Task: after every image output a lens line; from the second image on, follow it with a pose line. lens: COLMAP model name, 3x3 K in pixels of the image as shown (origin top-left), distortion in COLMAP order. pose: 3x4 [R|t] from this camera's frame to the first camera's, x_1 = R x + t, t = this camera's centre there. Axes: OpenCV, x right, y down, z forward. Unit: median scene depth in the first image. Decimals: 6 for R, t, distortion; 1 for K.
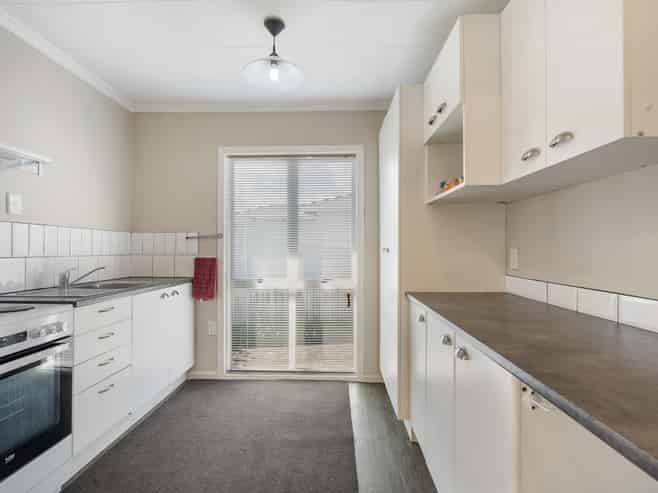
lens RADIAL K [[333.6, 0, 330.5], [0, 333.6, 246.9], [0, 0, 1]] dist [-0.006200, 0.000160]
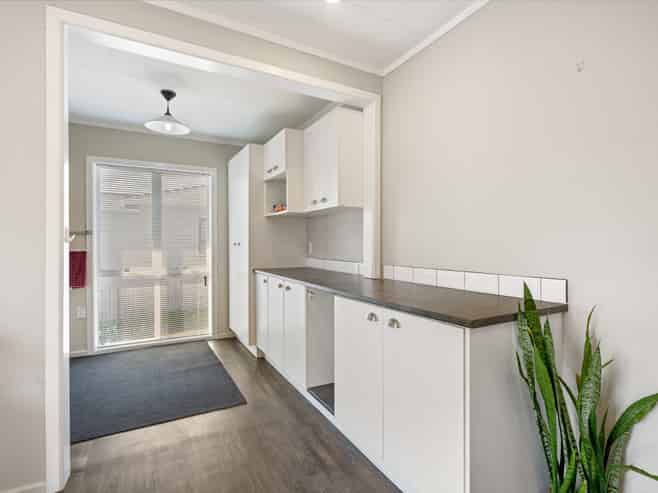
lens RADIAL K [[333.6, 0, 330.5], [0, 333.6, 246.9], [0, 0, 1]] dist [-0.006200, 0.000160]
pose [[0.863288, -0.006931, 0.504664, -0.281175], [-0.001355, 0.999870, 0.016050, -0.002982], [-0.504710, -0.014539, 0.863166, -0.630971]]
